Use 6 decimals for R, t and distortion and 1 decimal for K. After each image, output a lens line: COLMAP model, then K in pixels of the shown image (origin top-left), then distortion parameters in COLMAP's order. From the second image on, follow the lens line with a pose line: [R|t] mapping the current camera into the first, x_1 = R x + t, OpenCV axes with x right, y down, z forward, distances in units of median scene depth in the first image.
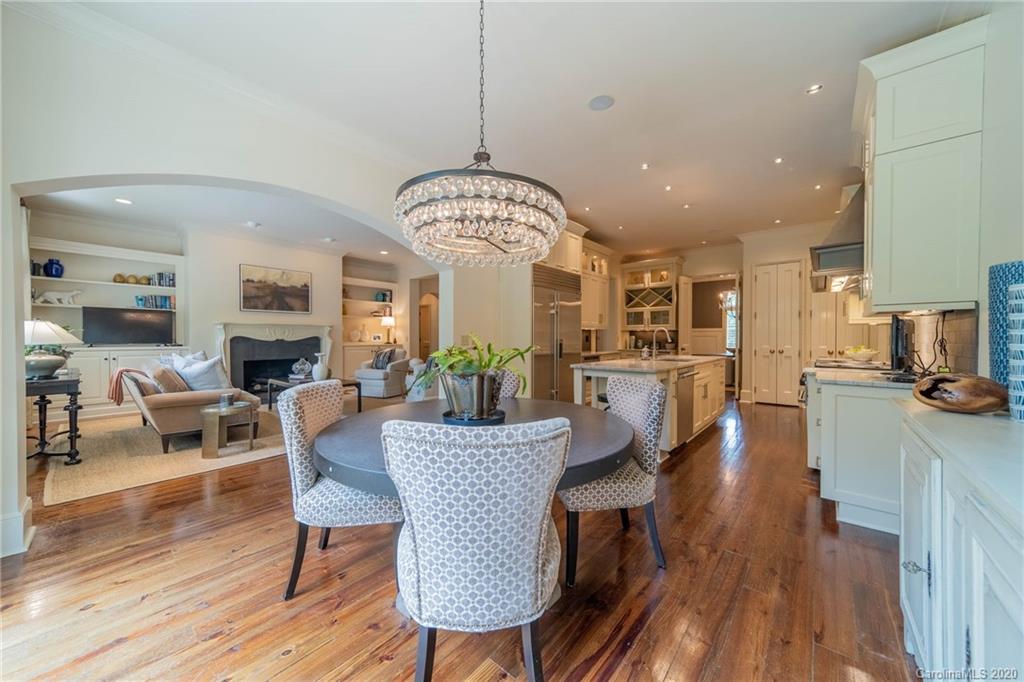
lens RADIAL K [[360.7, 0, 516.2], [0, 360.7, 339.2], [0, 0, 1]] dist [0.009101, -0.000400]
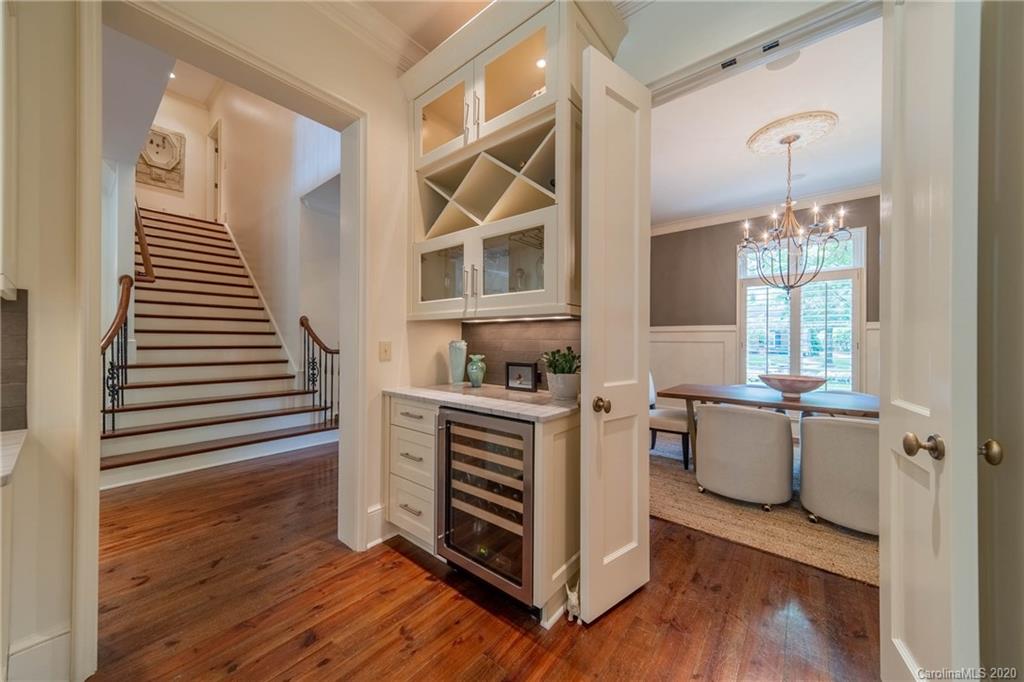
lens RADIAL K [[360.7, 0, 515.9], [0, 360.7, 339.8], [0, 0, 1]] dist [0.009101, -0.000400]
pose [[0.999880, 0.005254, -0.014579, 0.392610], [-0.005420, 0.999921, -0.011326, -0.006203], [0.014518, 0.011404, 0.999830, 0.749046]]
